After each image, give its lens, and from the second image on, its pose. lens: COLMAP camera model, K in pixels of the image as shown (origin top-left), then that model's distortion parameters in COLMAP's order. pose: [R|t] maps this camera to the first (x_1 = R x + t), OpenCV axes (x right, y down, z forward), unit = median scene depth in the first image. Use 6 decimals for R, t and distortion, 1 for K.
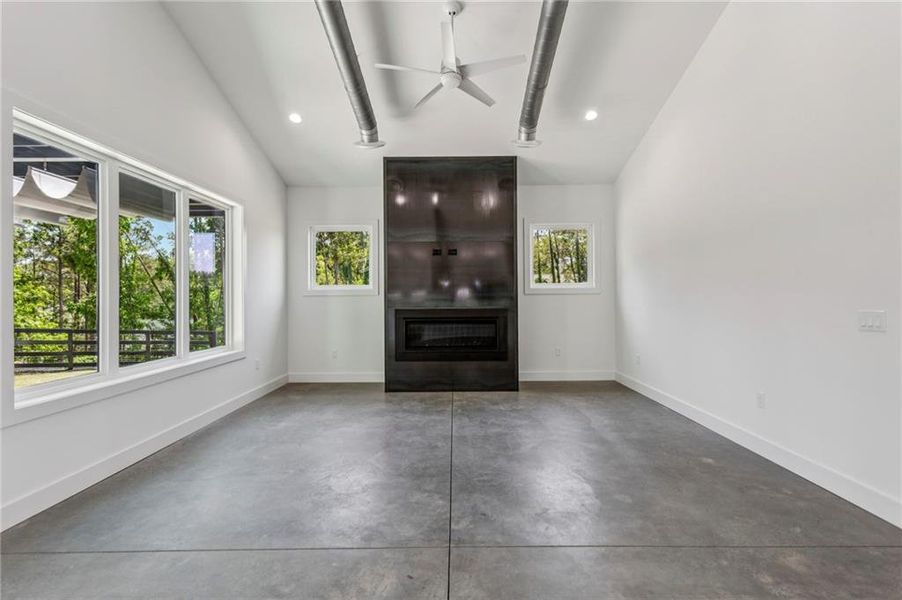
lens RADIAL K [[426.5, 0, 448.4], [0, 426.5, 296.6], [0, 0, 1]] dist [0.006327, -0.001461]
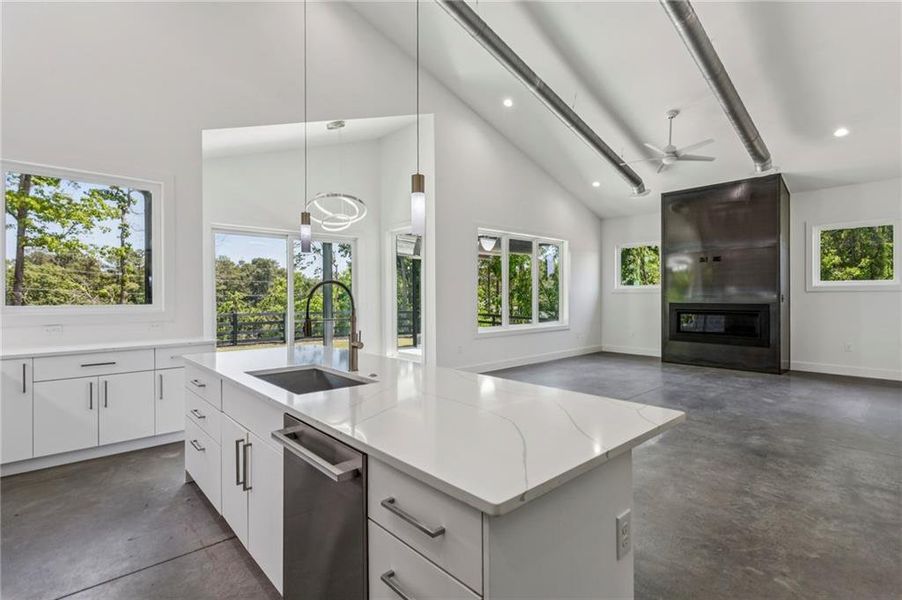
lens RADIAL K [[438.2, 0, 449.3], [0, 438.2, 296.1], [0, 0, 1]] dist [0.001216, 0.003378]
pose [[0.677781, 0.005764, -0.735241, 0.434232], [-0.000883, 0.999975, 0.007024, -0.001694], [0.735263, -0.004111, 0.677769, -0.481541]]
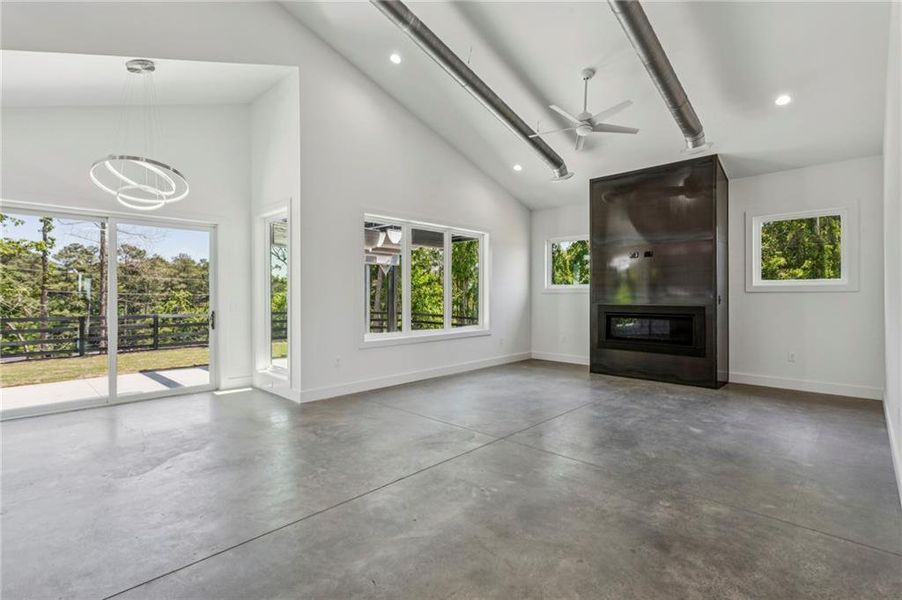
lens RADIAL K [[426.5, 0, 453.3], [0, 426.5, 293.2], [0, 0, 1]] dist [0.006327, -0.001461]
pose [[0.725080, 0.003188, -0.688658, 0.406504], [-0.003314, 0.999994, 0.001139, -0.002433], [0.688657, 0.001456, 0.725086, -0.152276]]
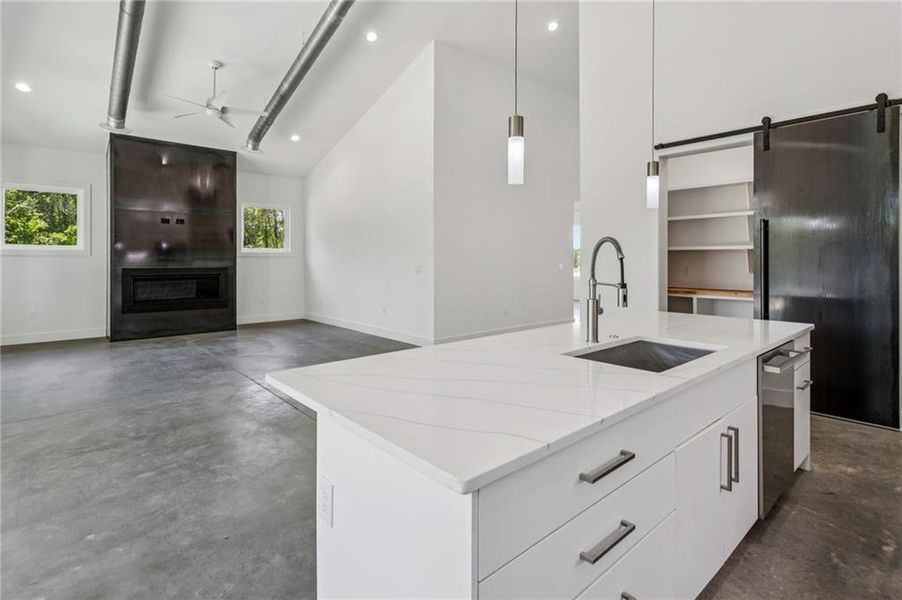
lens RADIAL K [[438.2, 0, 449.8], [0, 438.2, 260.1], [0, 0, 1]] dist [0.001216, 0.003378]
pose [[0.737289, 0.009609, 0.675509, -0.268643], [-0.007561, 0.999954, -0.005972, 0.008320], [-0.675535, -0.000705, 0.737328, -0.448168]]
